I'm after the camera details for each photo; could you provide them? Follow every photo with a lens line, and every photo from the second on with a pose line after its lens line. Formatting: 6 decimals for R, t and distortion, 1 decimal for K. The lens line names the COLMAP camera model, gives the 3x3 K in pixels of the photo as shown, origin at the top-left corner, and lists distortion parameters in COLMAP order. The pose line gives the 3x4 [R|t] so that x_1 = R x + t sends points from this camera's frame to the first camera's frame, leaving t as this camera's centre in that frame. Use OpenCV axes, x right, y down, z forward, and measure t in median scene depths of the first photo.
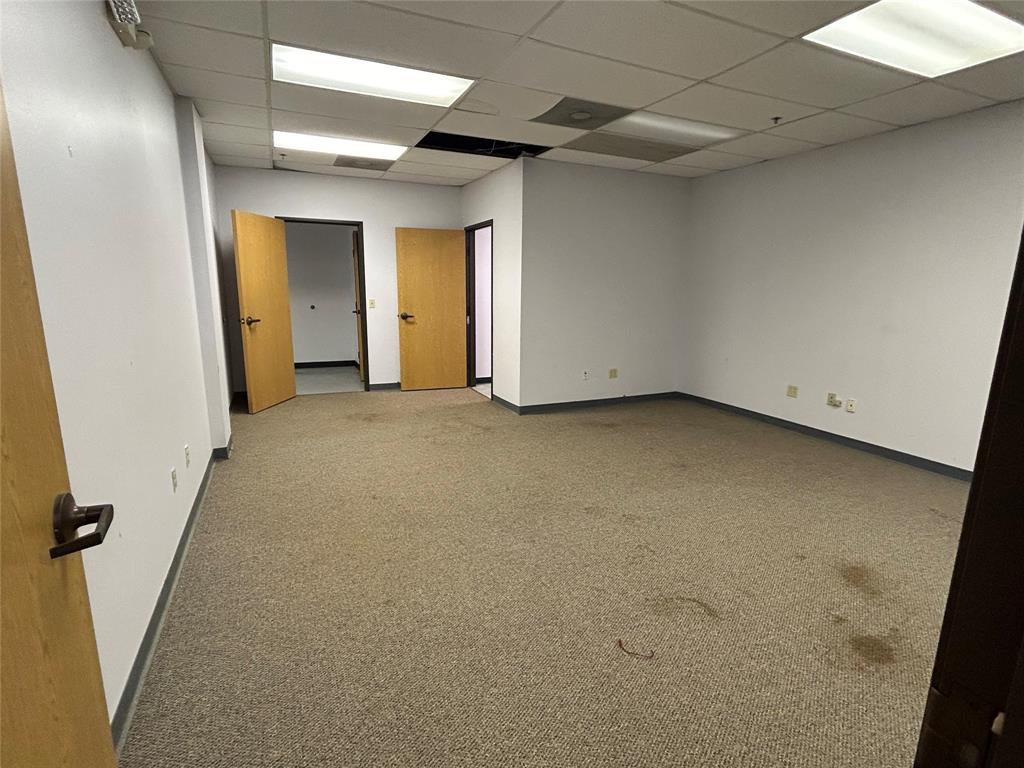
lens RADIAL K [[506.8, 0, 512.0], [0, 506.8, 384.0], [0, 0, 1]] dist [-0.023024, 0.000181]
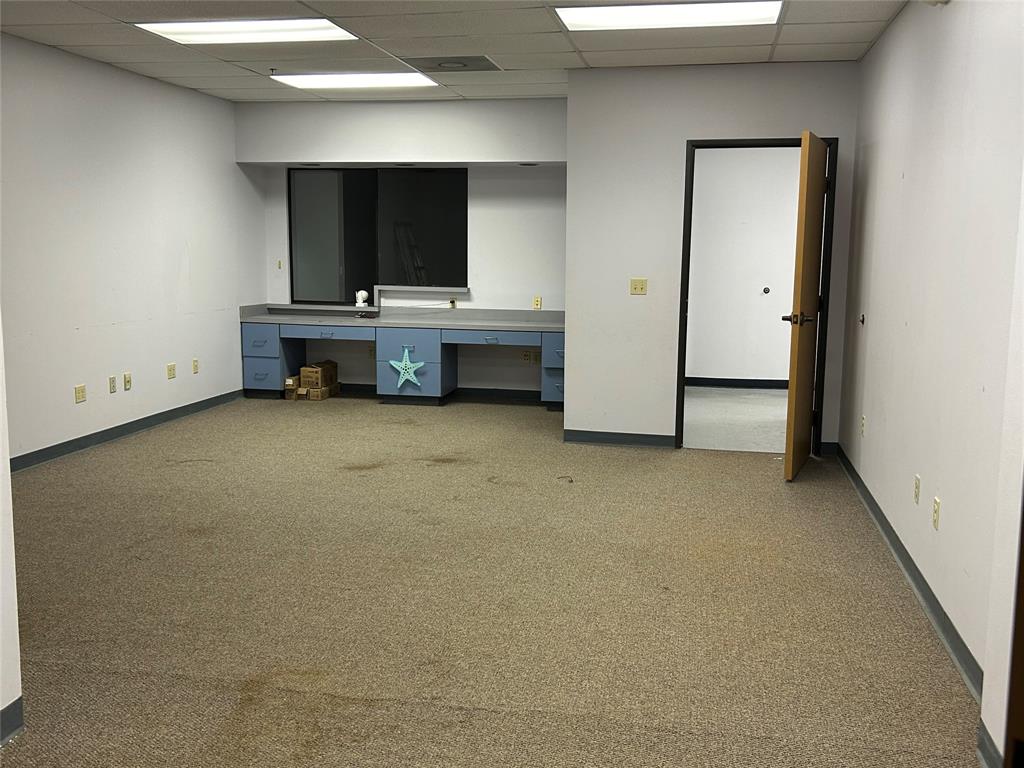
lens RADIAL K [[1020.2, 0, 512.0], [0, 1020.2, 384.0], [0, 0, 1]] dist [-0.007960, -0.016929]
pose [[-0.811509, -0.107065, 0.574448, -0.847614], [0.090268, 0.948301, 0.304263, -0.442182], [-0.577326, 0.298766, -0.759891, 2.065062]]
